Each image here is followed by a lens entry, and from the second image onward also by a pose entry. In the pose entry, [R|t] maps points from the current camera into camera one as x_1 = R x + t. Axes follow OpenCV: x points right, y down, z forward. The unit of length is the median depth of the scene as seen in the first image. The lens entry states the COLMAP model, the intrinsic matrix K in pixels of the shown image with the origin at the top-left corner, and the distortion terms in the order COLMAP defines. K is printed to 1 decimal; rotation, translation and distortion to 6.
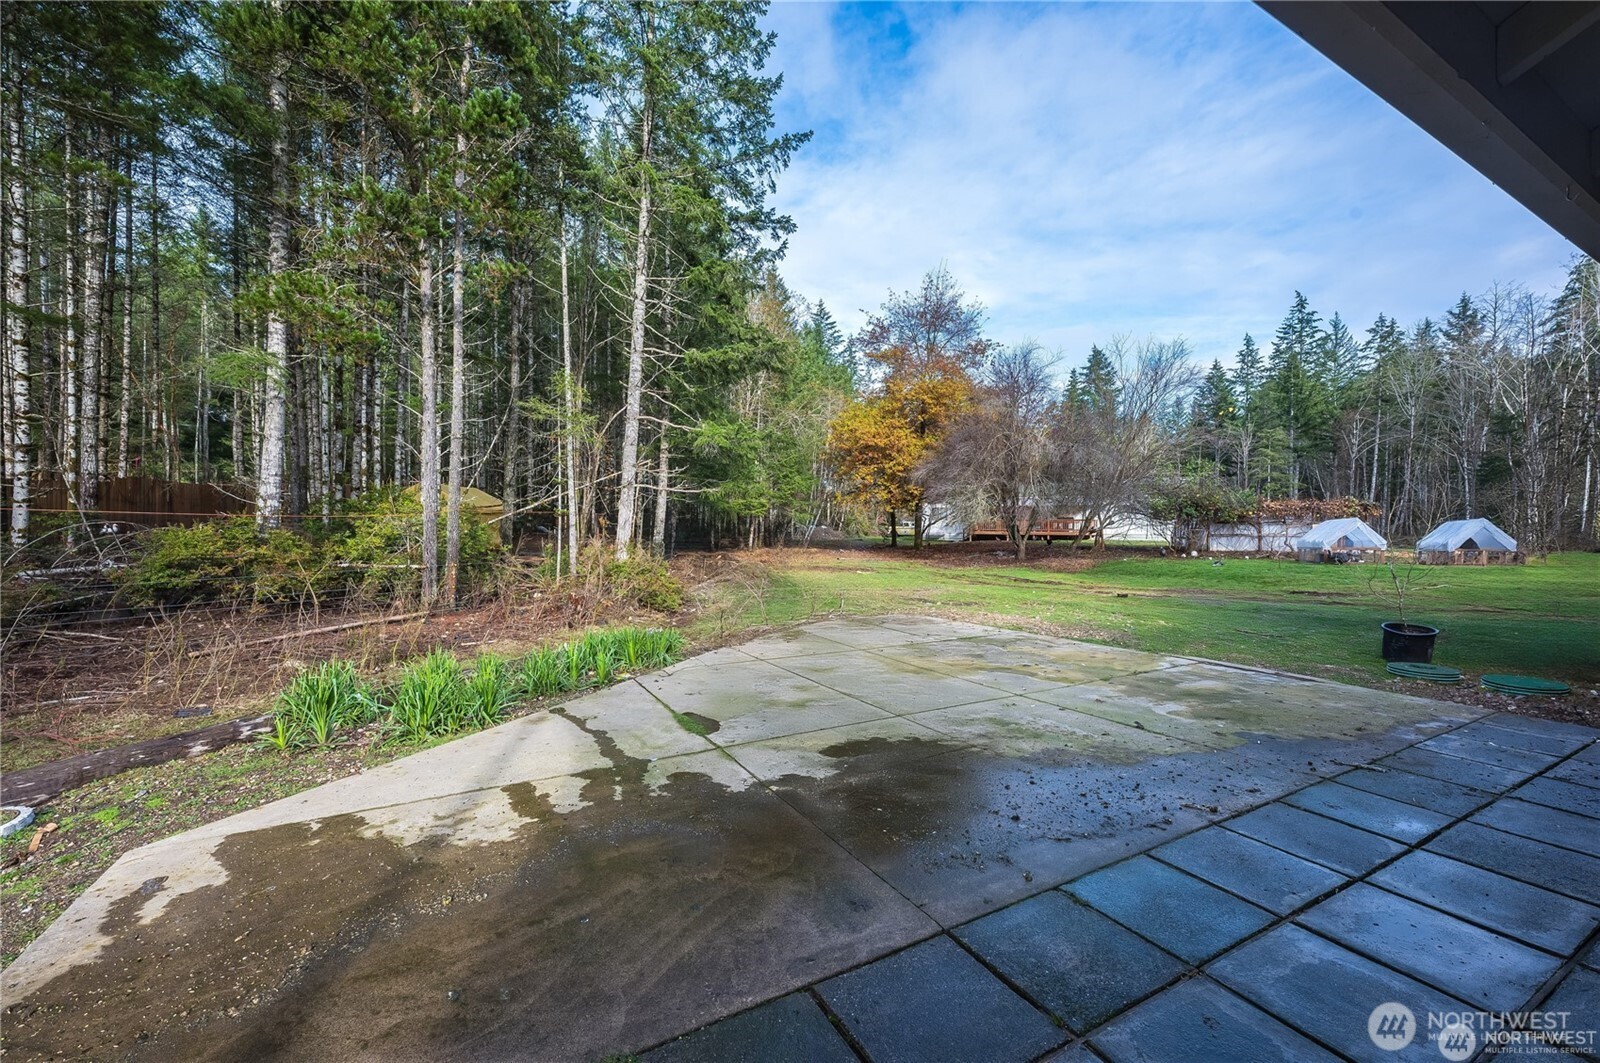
lens RADIAL K [[638.9, 0, 803.6], [0, 638.9, 539.0], [0, 0, 1]] dist [-0.000142, 0.000120]
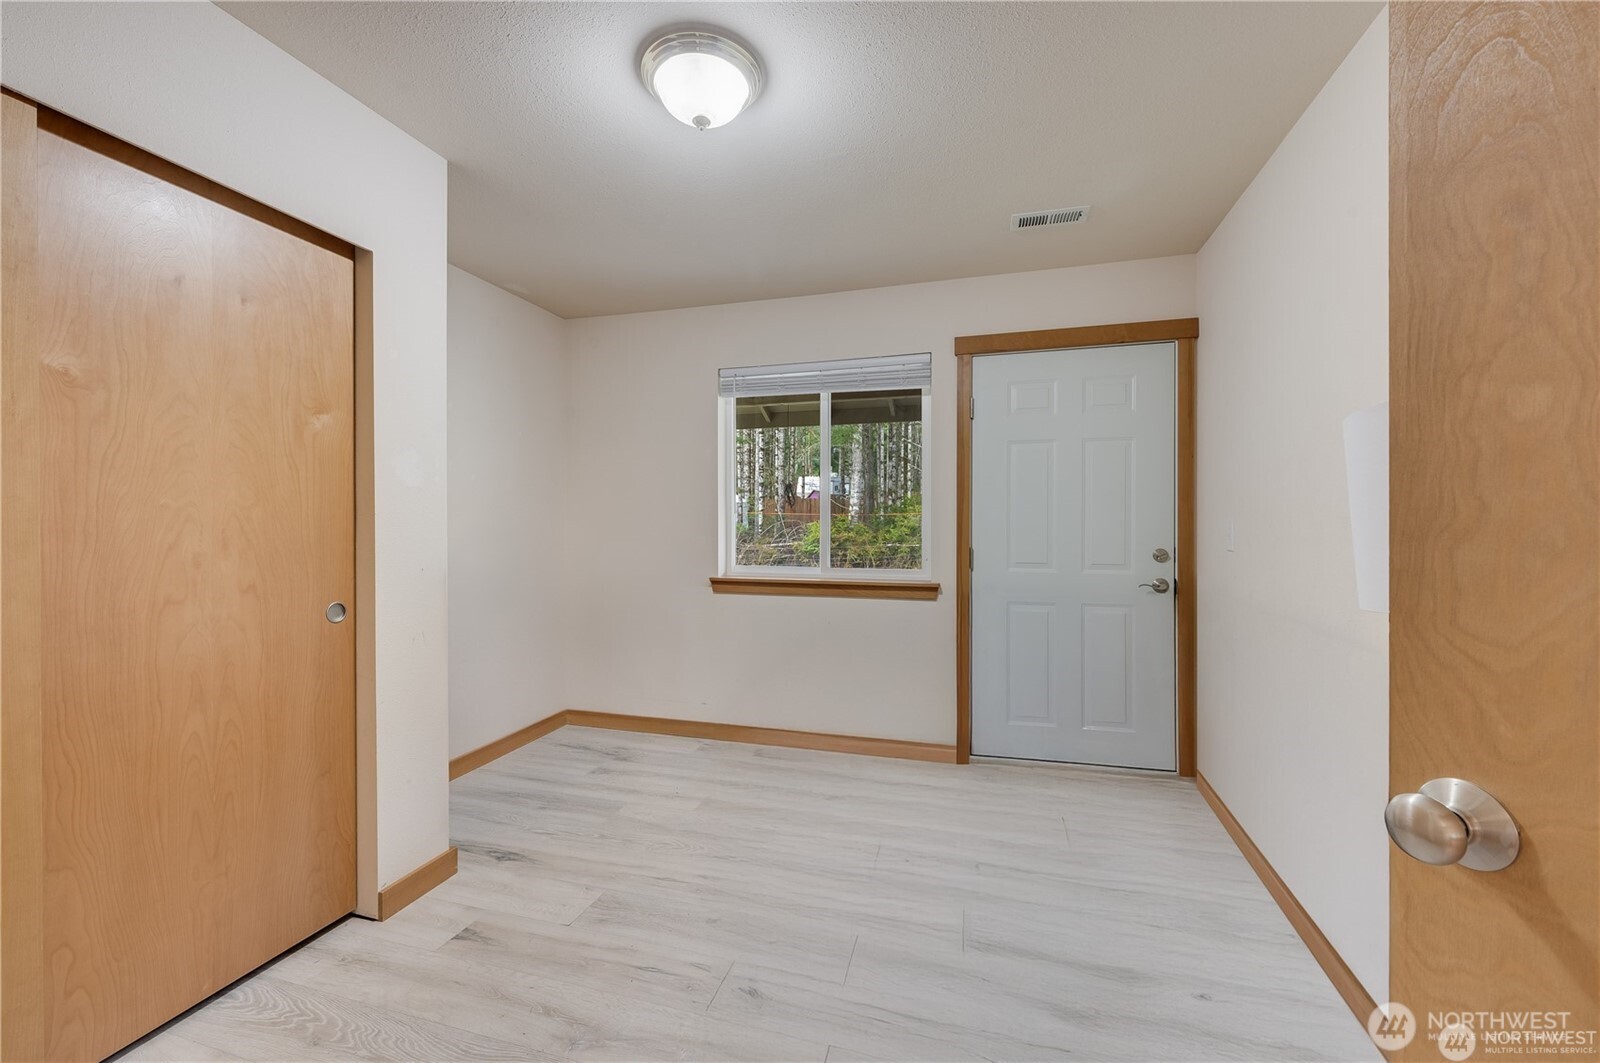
lens RADIAL K [[639.7, 0, 800.0], [0, 639.7, 531.5], [0, 0, 1]] dist [0.000951, 0.000303]
pose [[0.701480, 0.001691, -0.712687, 0.297501], [-0.008059, 0.999952, -0.005561, 0.017614], [0.712644, 0.009644, 0.701460, -0.324611]]
